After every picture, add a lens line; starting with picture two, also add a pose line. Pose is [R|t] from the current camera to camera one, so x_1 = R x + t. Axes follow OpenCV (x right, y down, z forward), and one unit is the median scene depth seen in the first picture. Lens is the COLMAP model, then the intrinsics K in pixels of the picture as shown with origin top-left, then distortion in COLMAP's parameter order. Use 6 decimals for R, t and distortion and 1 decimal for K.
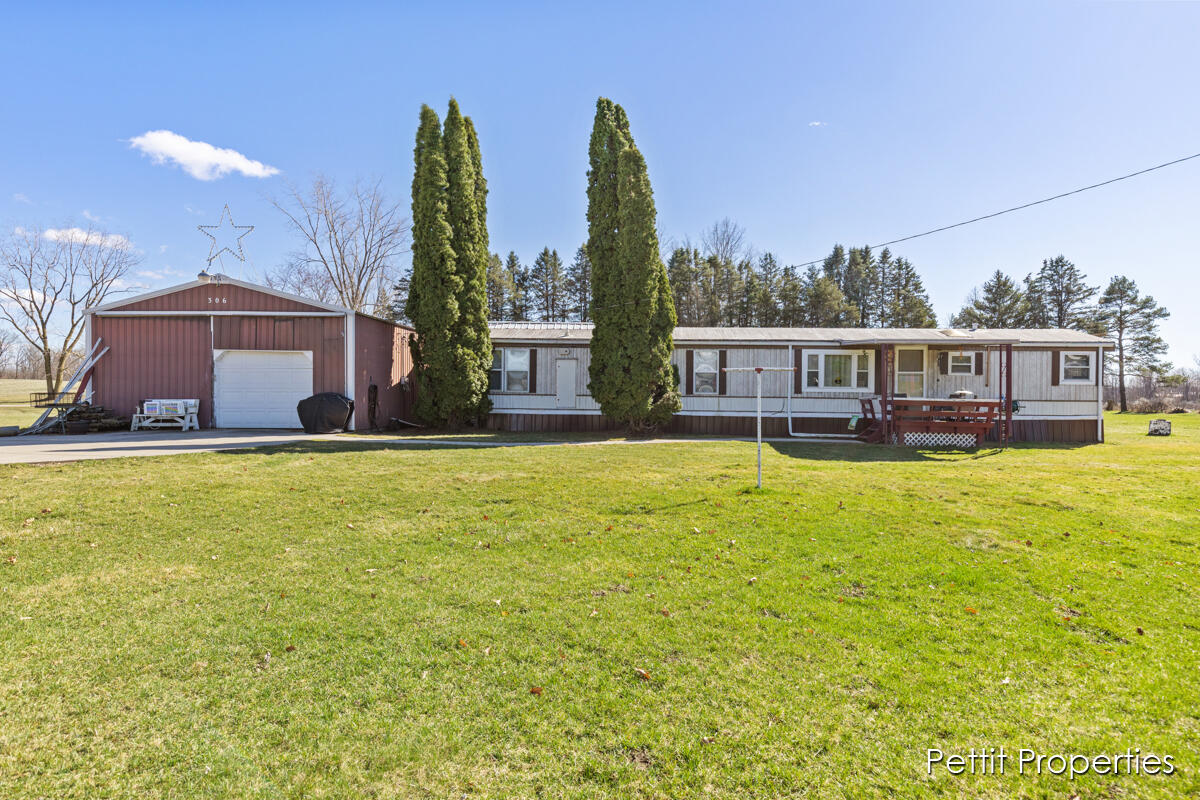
lens RADIAL K [[686.8, 0, 600.0], [0, 686.8, 400.0], [0, 0, 1]] dist [0.001605, -0.000295]
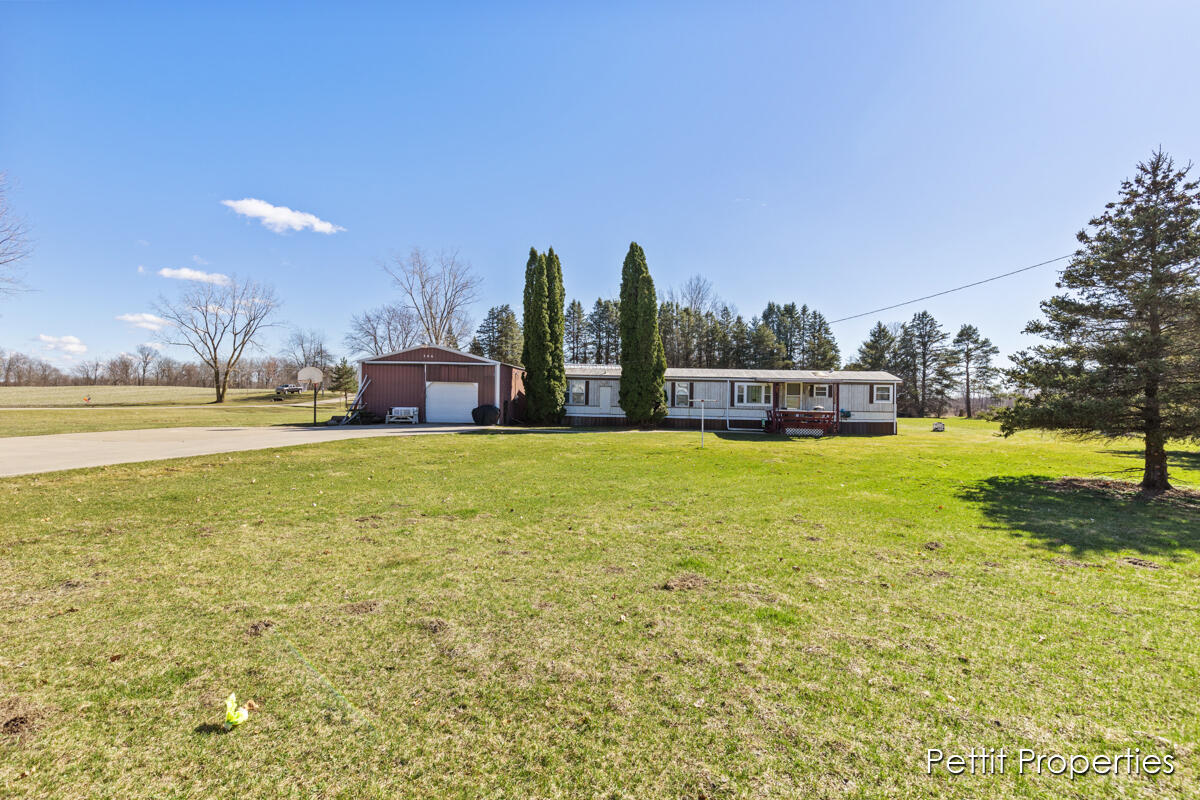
lens RADIAL K [[550.8, 0, 602.9], [0, 550.8, 421.7], [0, 0, 1]] dist [0.029191, 0.000113]
pose [[0.999893, 0.008572, 0.011892, -0.074547], [-0.008947, 0.999455, 0.031771, -0.012720], [-0.011613, -0.031874, 0.999424, -0.472921]]
